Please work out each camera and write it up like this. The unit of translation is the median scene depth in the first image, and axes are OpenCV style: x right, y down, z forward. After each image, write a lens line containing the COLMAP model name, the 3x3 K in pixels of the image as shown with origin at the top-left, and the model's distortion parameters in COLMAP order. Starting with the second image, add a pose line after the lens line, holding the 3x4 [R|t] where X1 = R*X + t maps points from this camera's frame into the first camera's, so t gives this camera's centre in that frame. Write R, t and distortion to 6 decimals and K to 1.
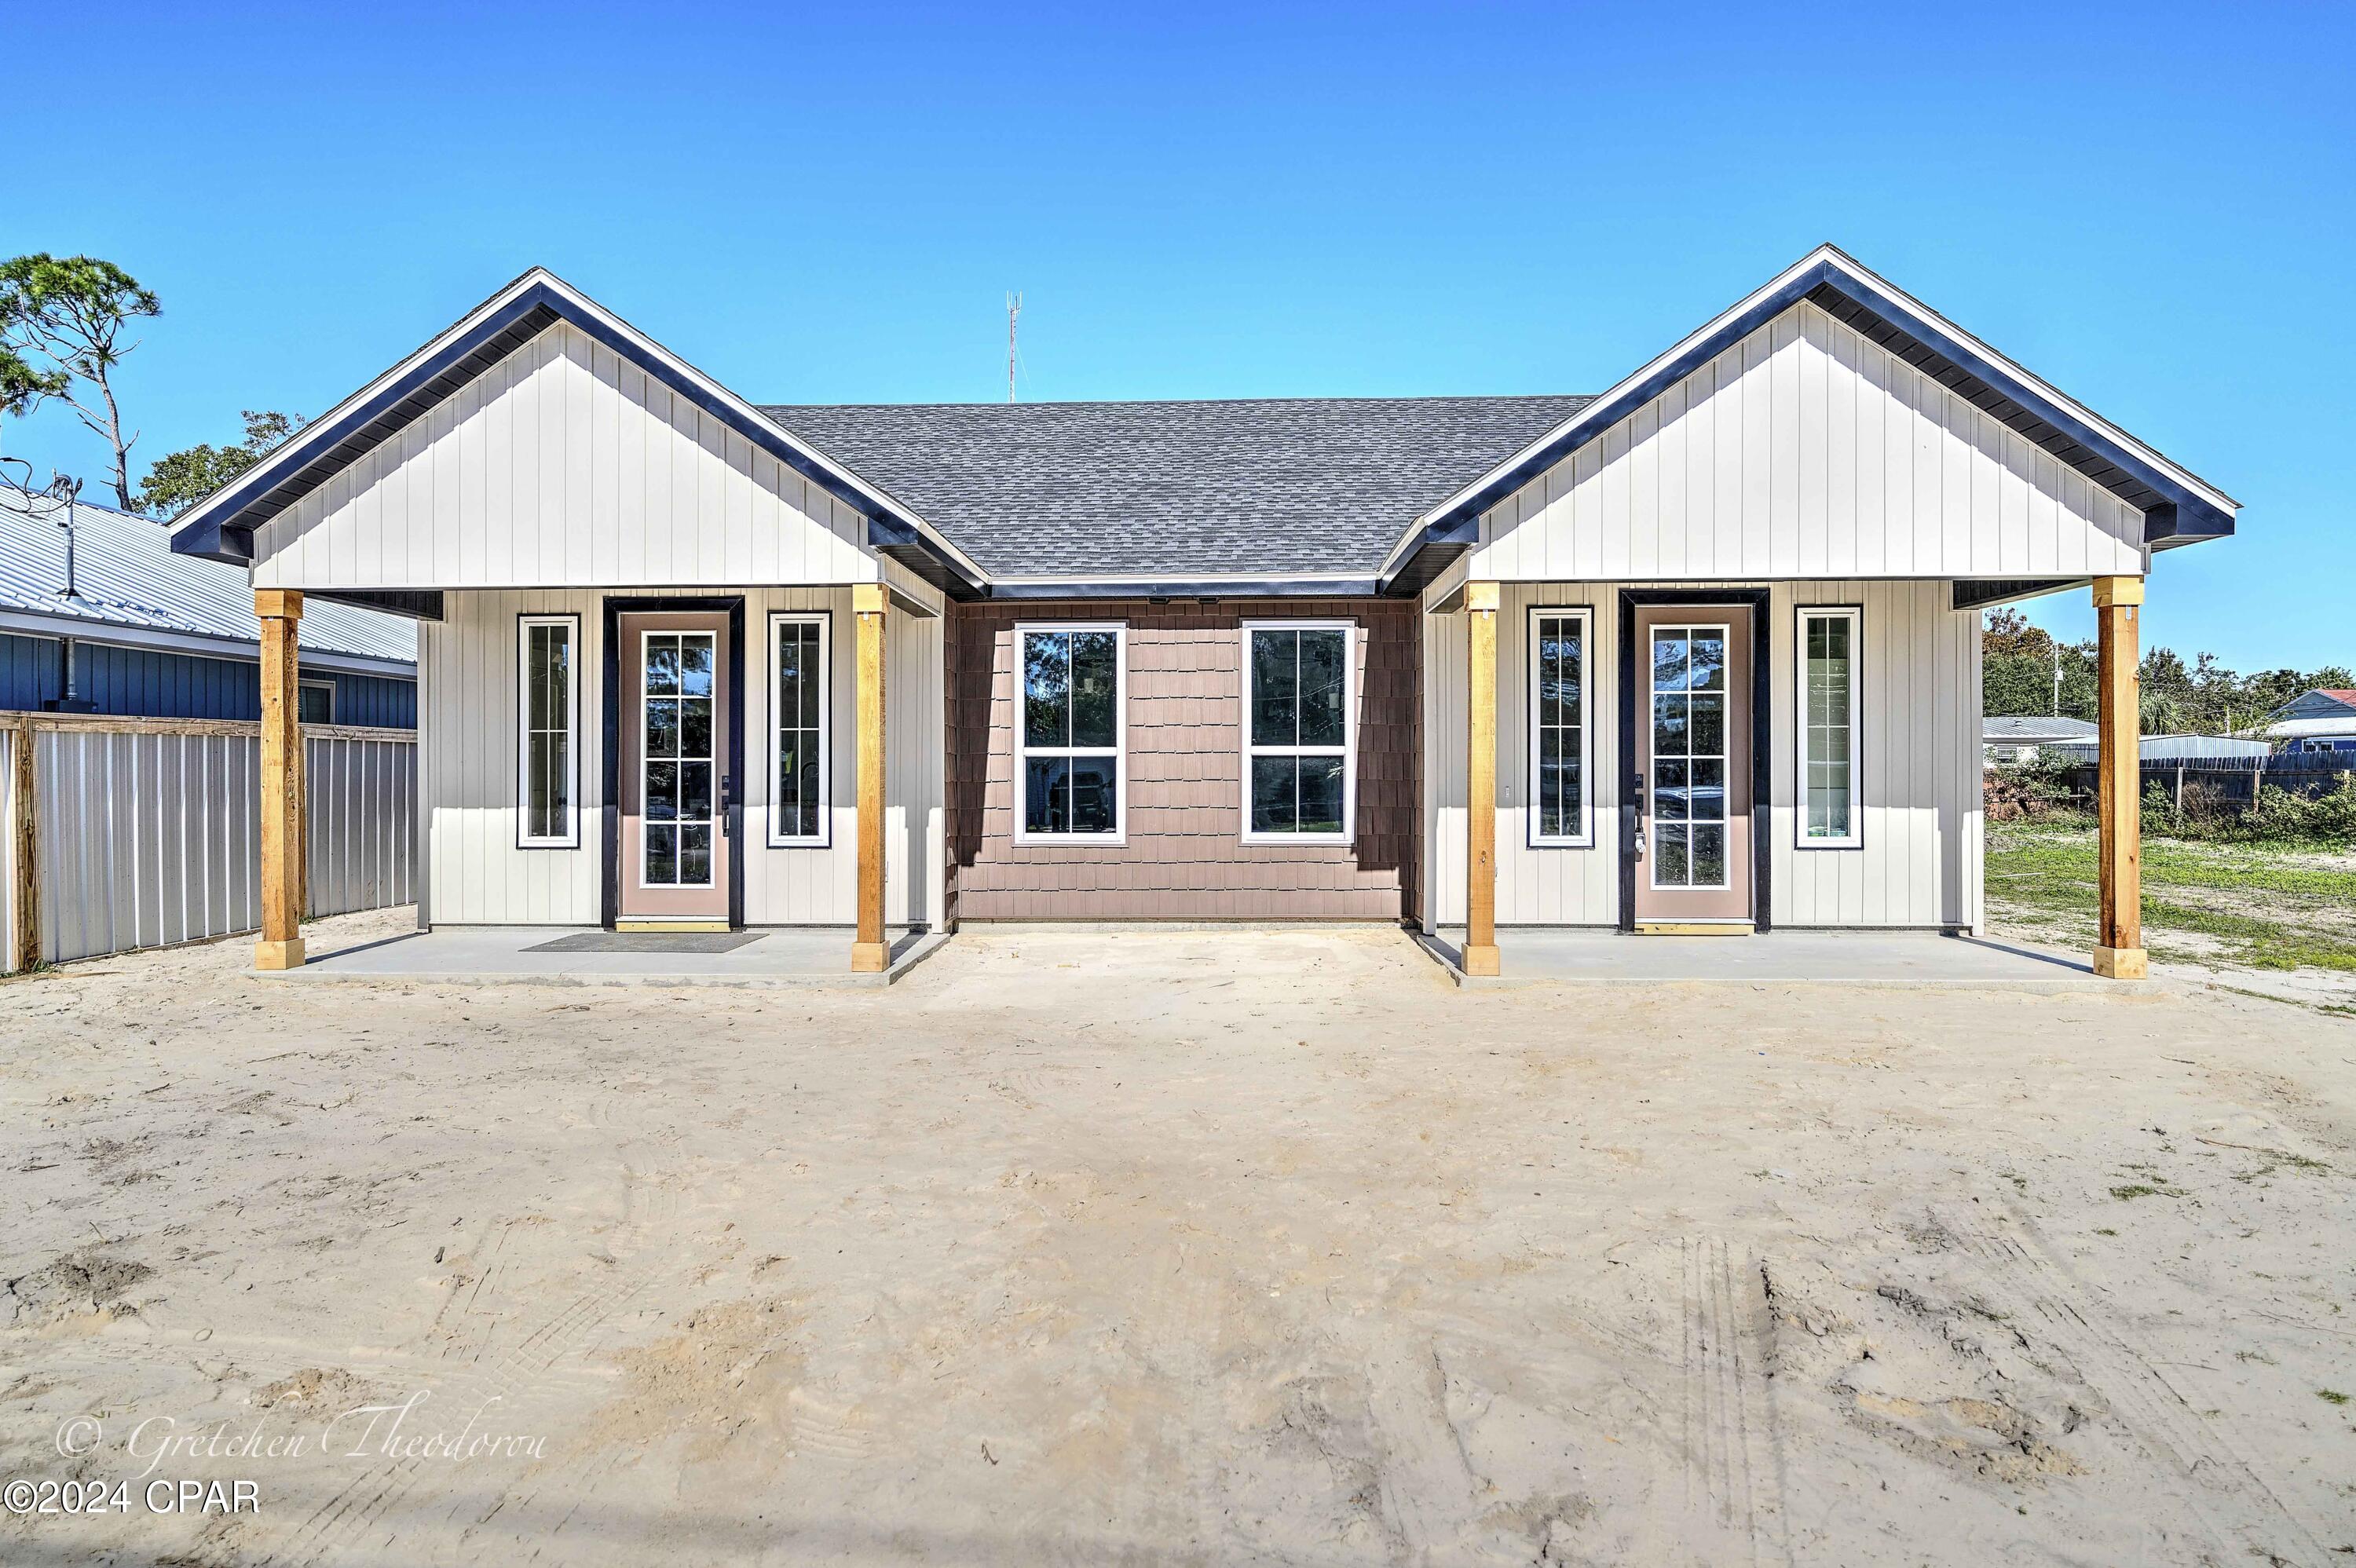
lens RADIAL K [[1296.8, 0, 1172.8], [0, 1296.8, 781.1], [0, 0, 1]] dist [0.000733, 0.001230]
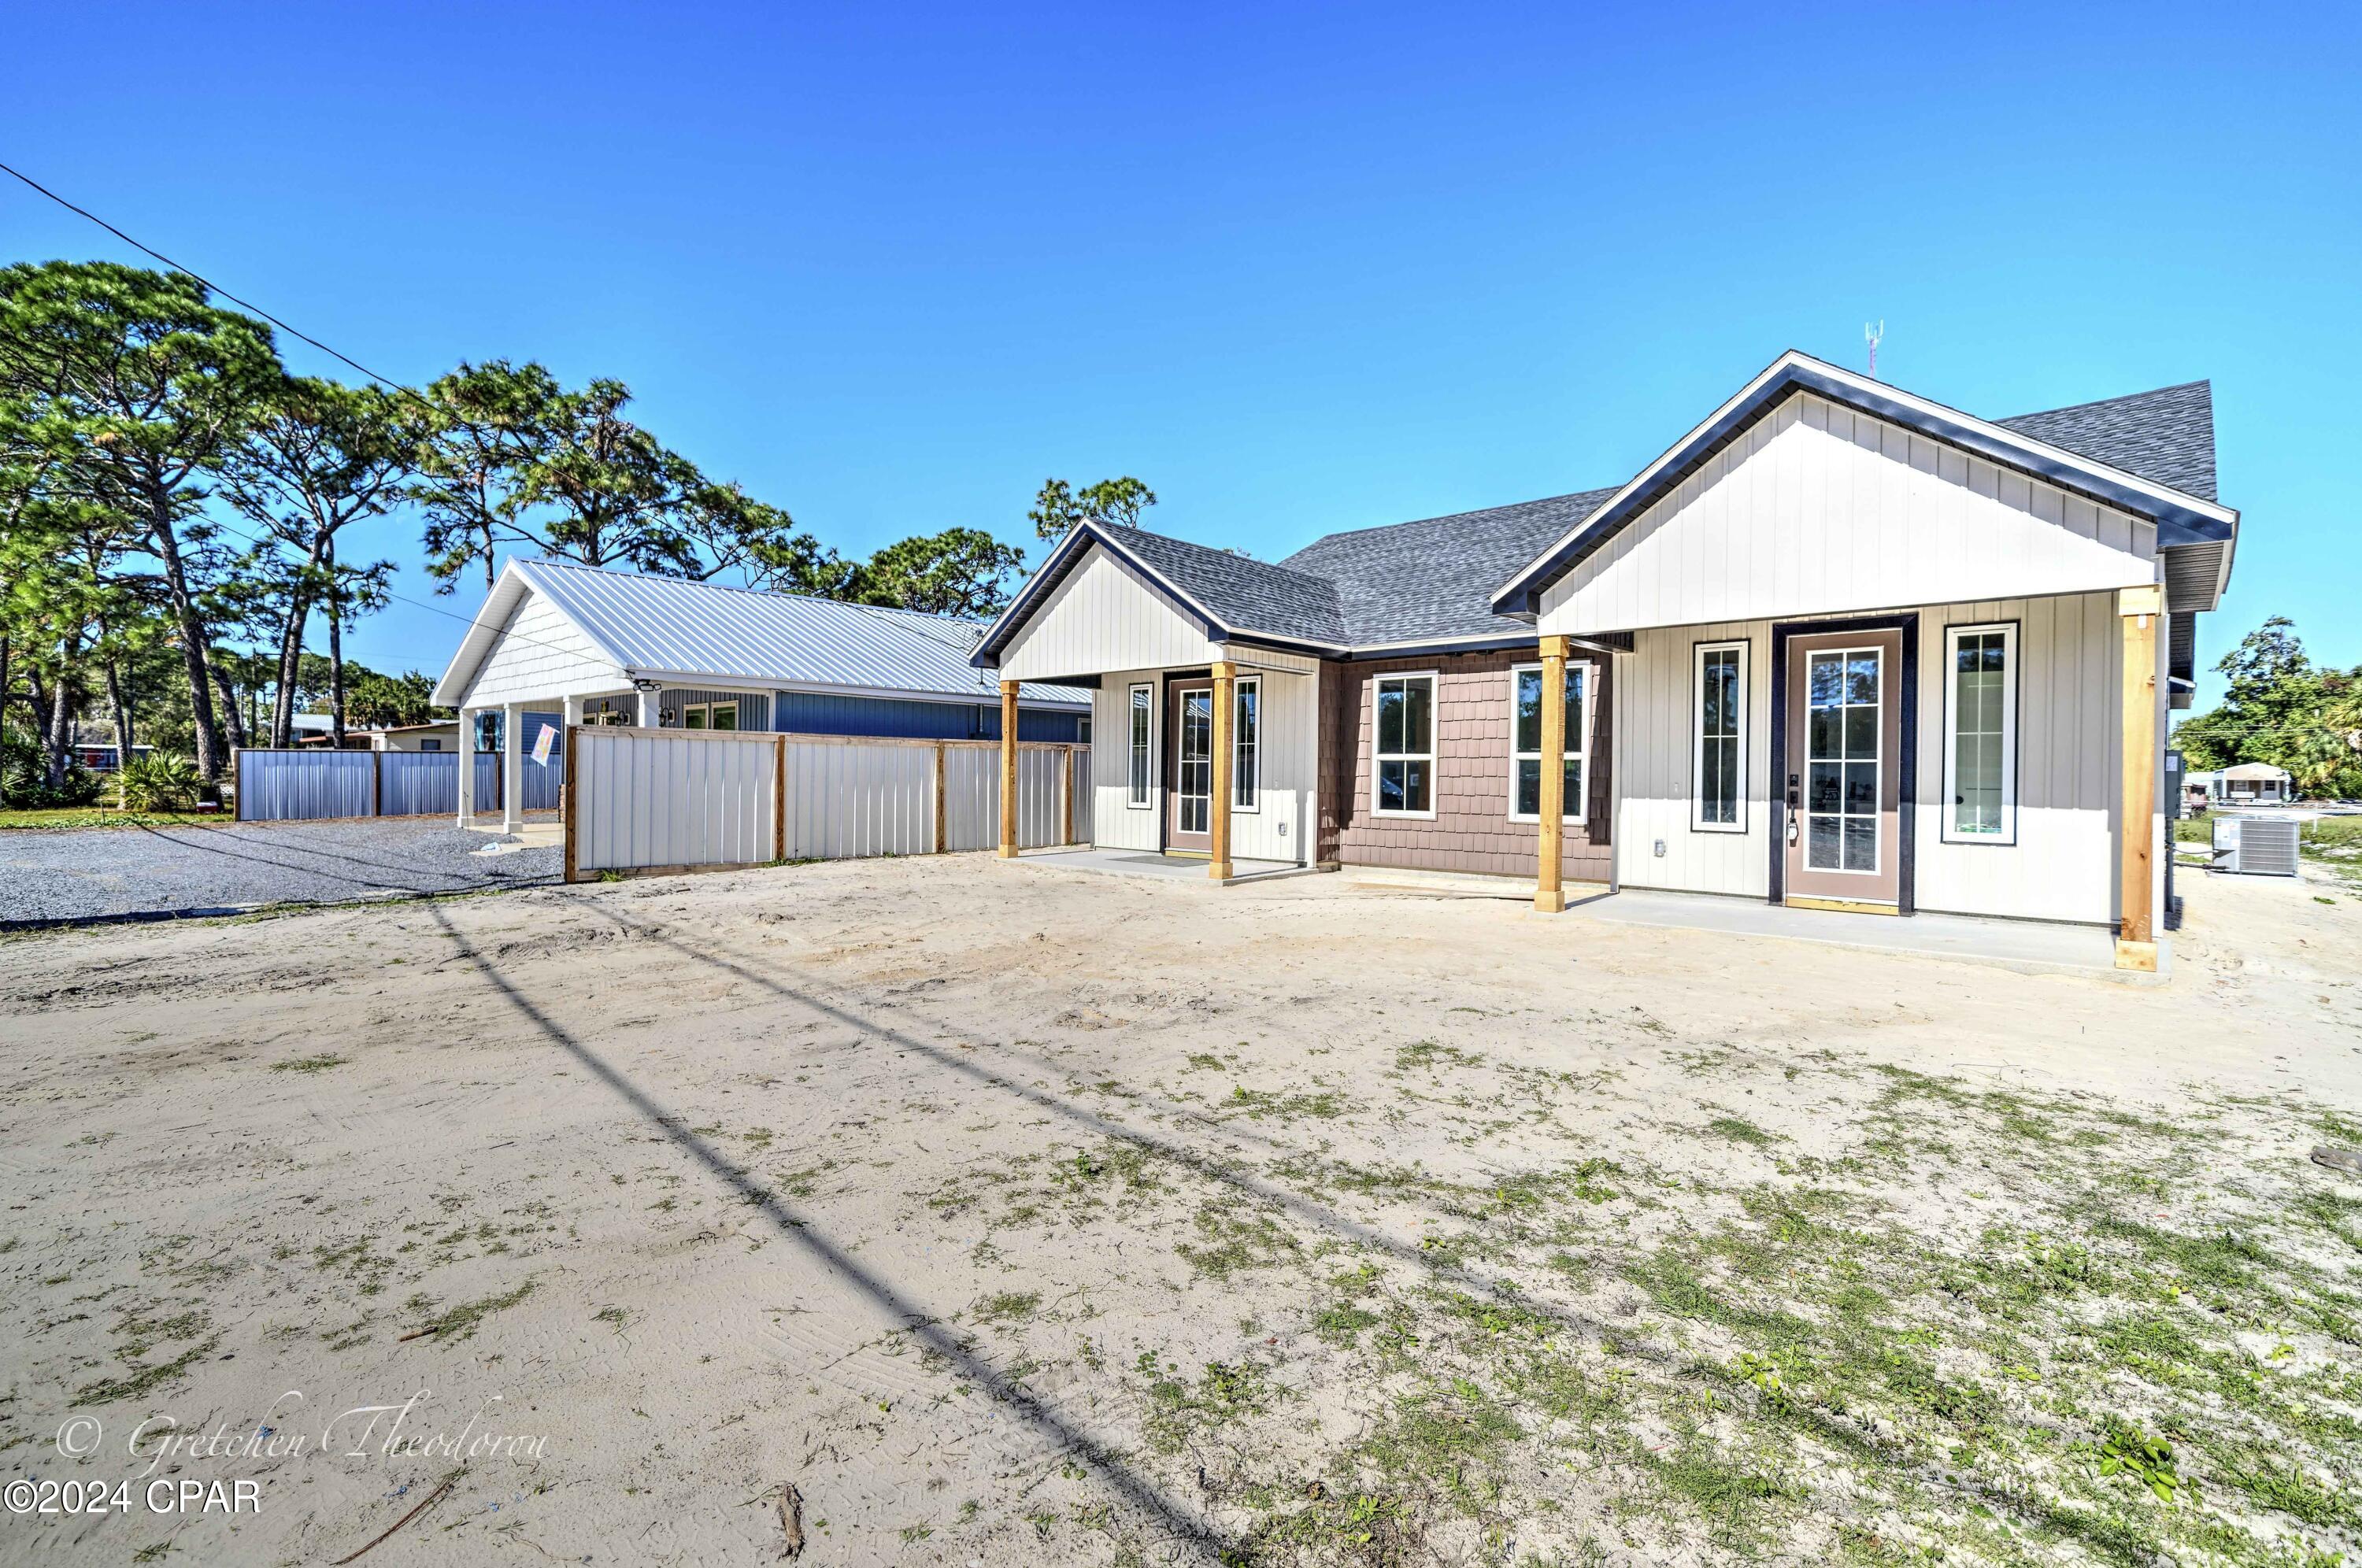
lens RADIAL K [[1050.4, 0, 1172.9], [0, 1050.4, 774.4], [0, 0, 1]] dist [-0.000418, 0.000233]
pose [[0.765063, 0.010016, -0.643878, 0.520991], [-0.018866, 0.999798, -0.006863, 0.011403], [0.643679, 0.017398, 0.765098, -0.118724]]
